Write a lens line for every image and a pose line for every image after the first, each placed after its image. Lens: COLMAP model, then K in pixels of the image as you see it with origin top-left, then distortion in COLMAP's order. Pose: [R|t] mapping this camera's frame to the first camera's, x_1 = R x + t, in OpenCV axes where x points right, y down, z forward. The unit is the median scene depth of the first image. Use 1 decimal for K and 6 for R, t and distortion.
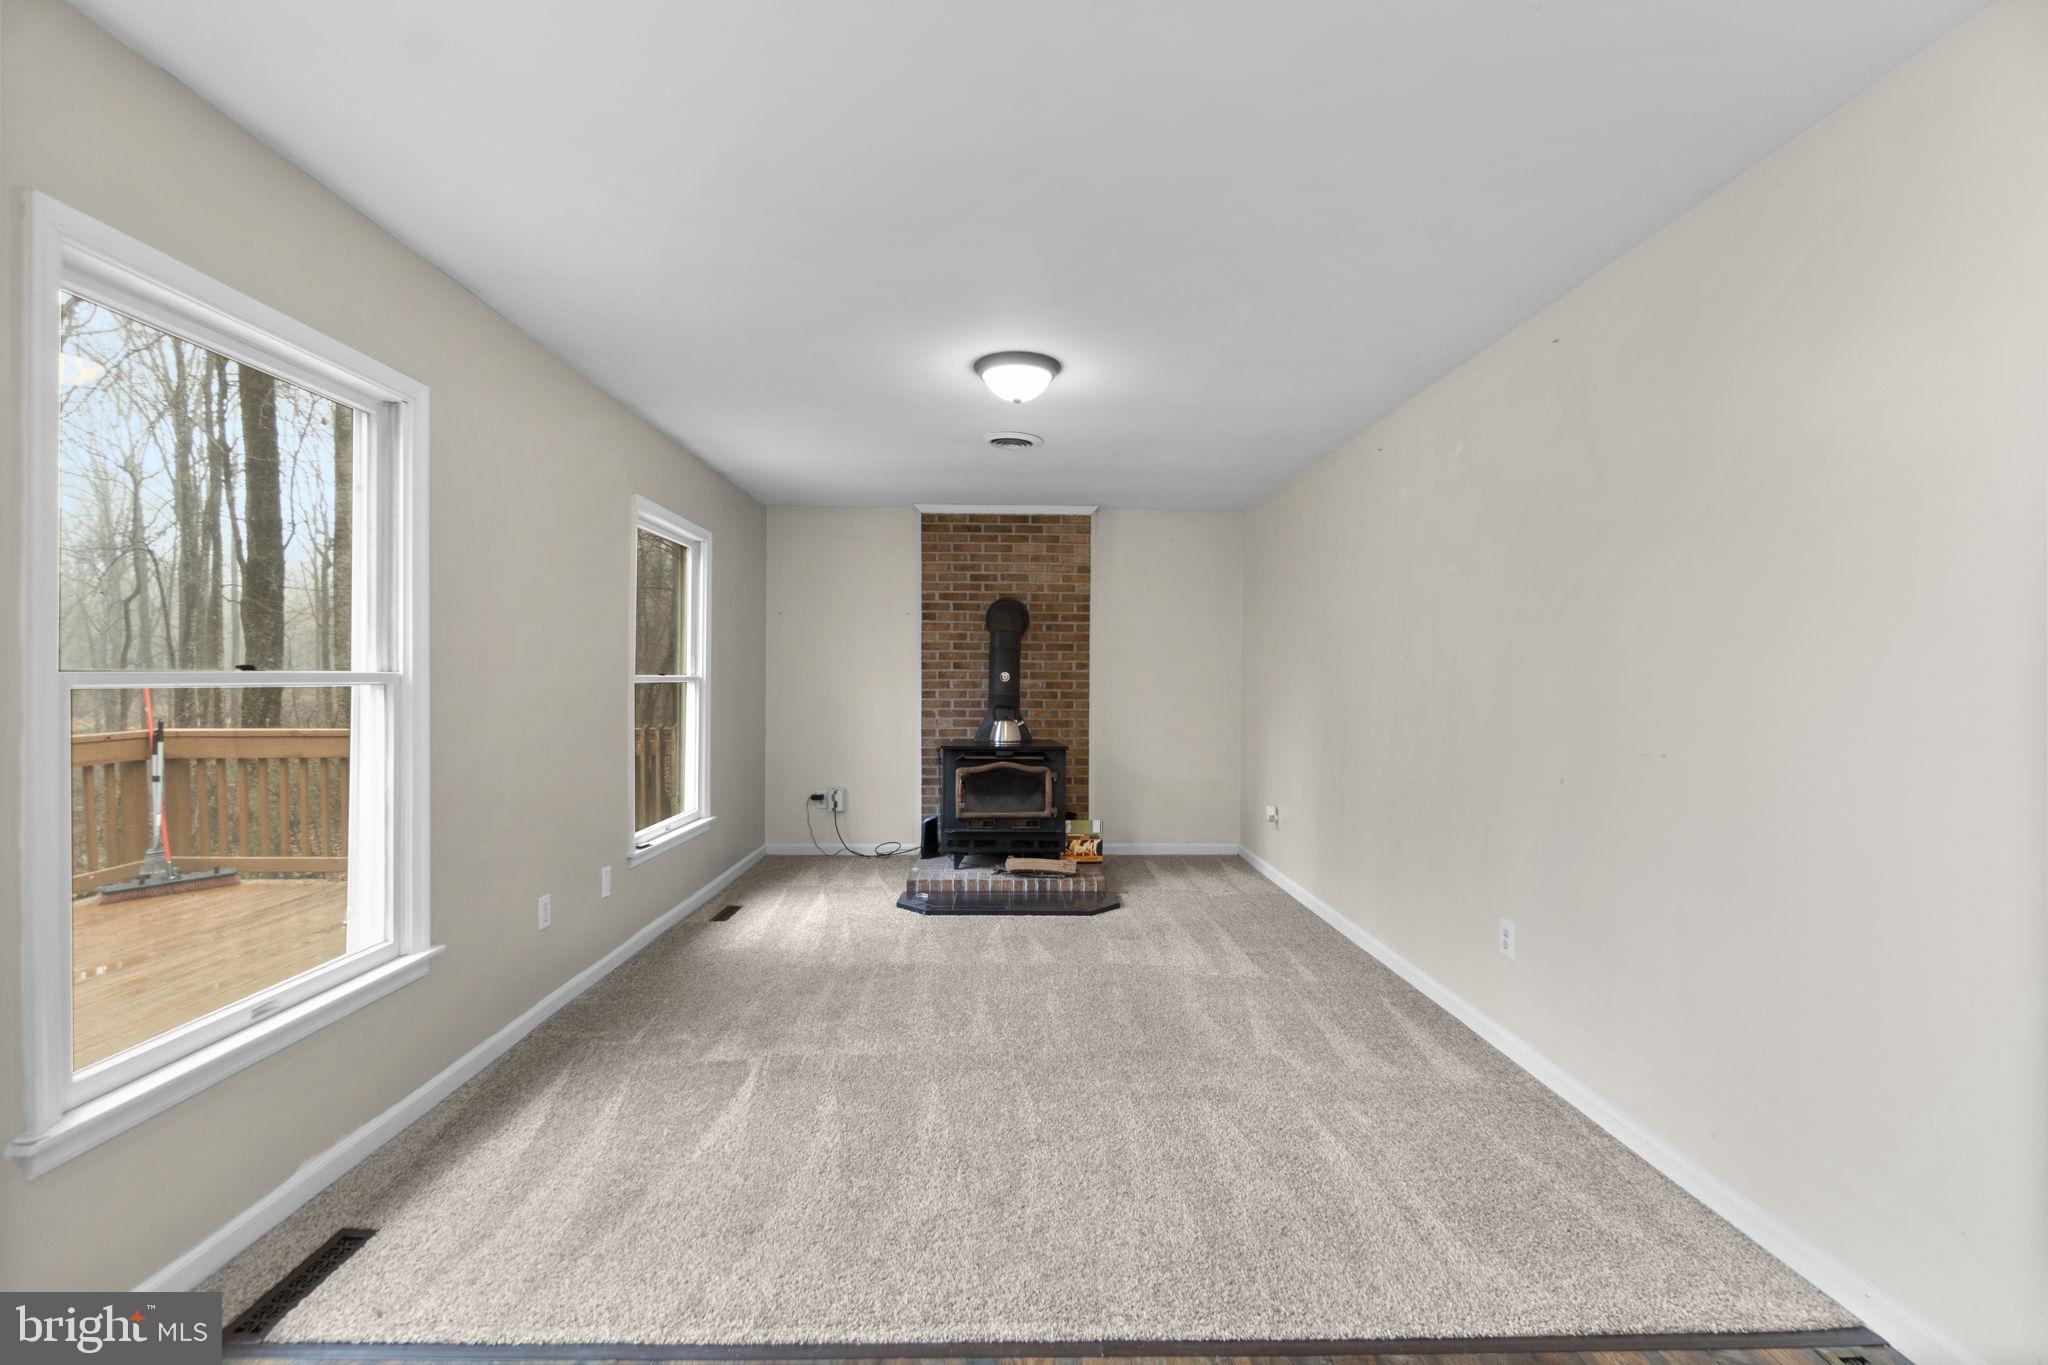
lens RADIAL K [[879.7, 0, 1023.3], [0, 879.7, 686.5], [0, 0, 1]] dist [-0.000666, 0.000215]
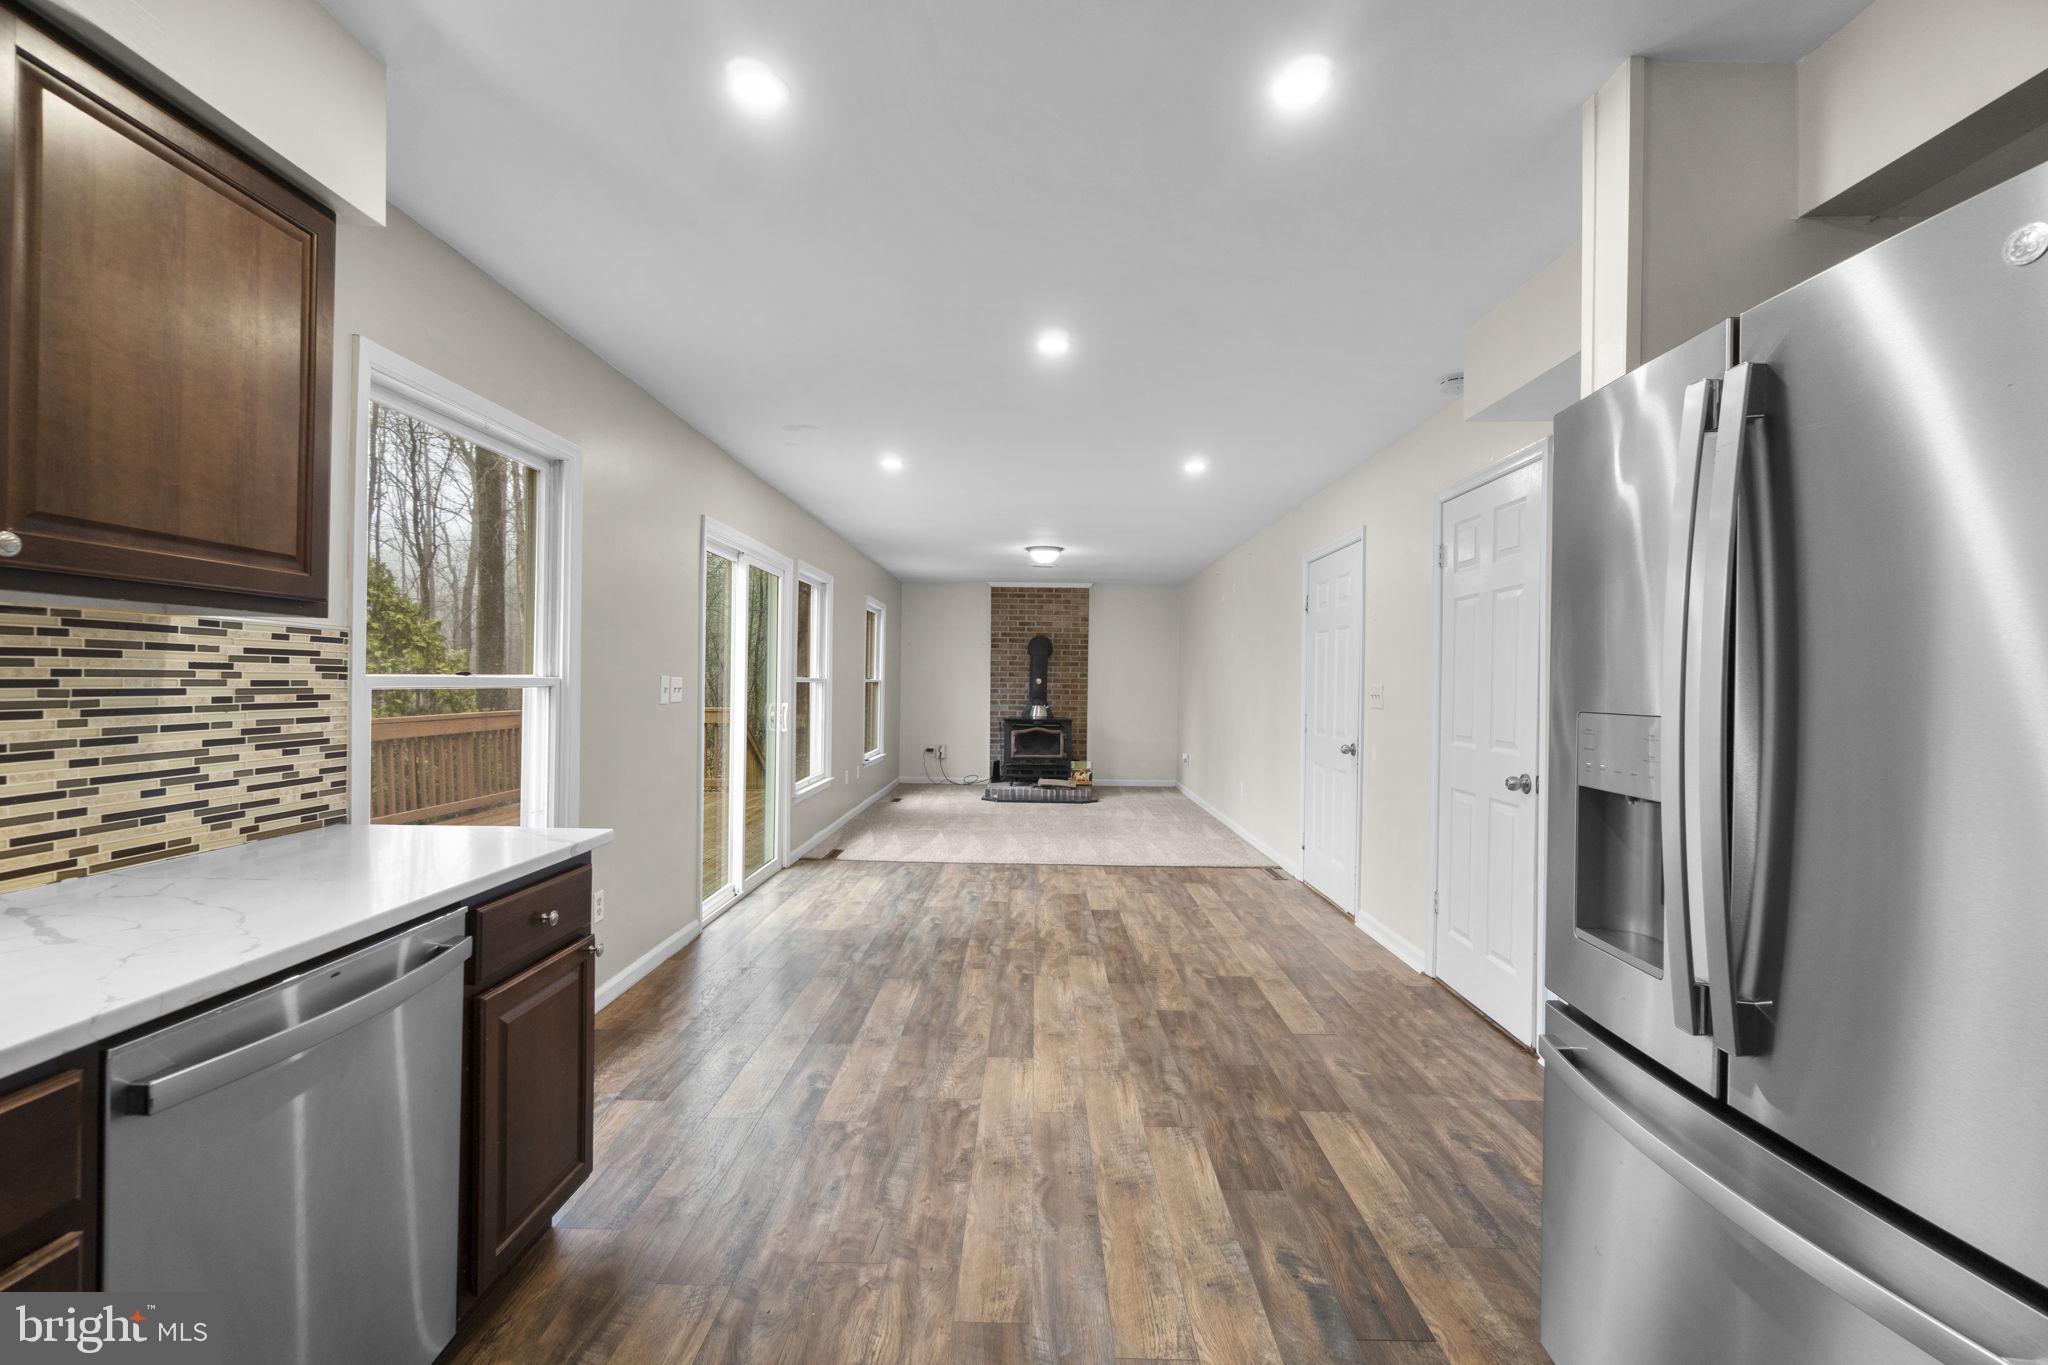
lens RADIAL K [[879.7, 0, 1023.3], [0, 879.7, 686.5], [0, 0, 1]] dist [-0.000666, 0.000215]
pose [[0.999223, 0.008284, -0.038526, 0.016142], [-0.008470, 0.999953, -0.004667, 0.007905], [0.038485, 0.004990, 0.999247, -0.746467]]
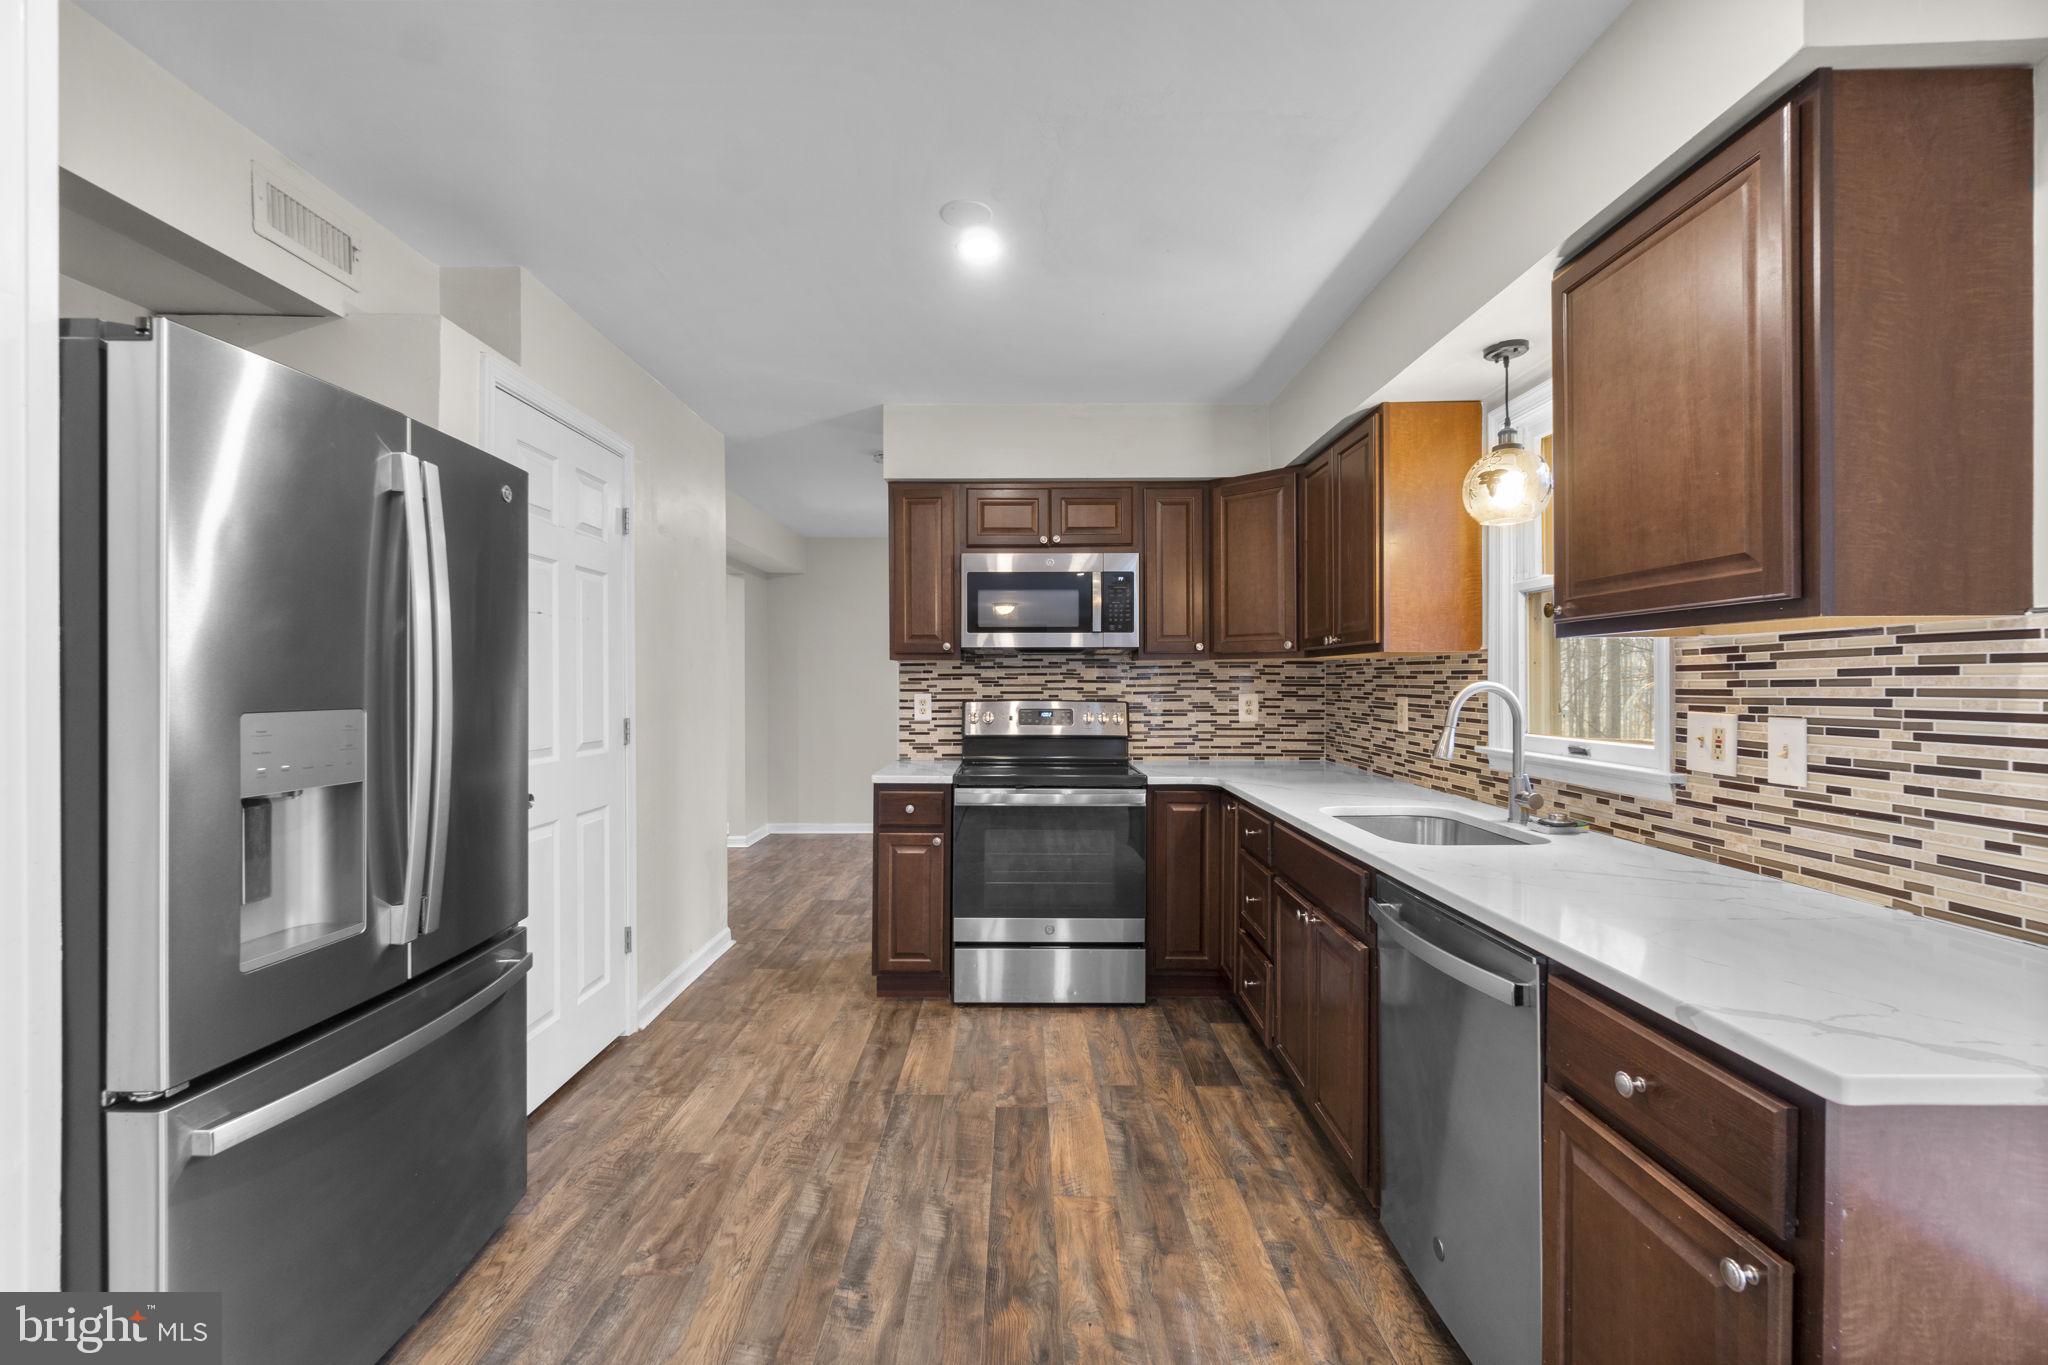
lens RADIAL K [[879.7, 0, 1023.3], [0, 879.7, 686.5], [0, 0, 1]] dist [-0.000666, 0.000215]
pose [[-0.999744, -0.007176, 0.021464, -0.032311], [-0.006848, 0.999859, 0.015321, 0.001555], [-0.021571, 0.015170, -0.999652, -0.267512]]
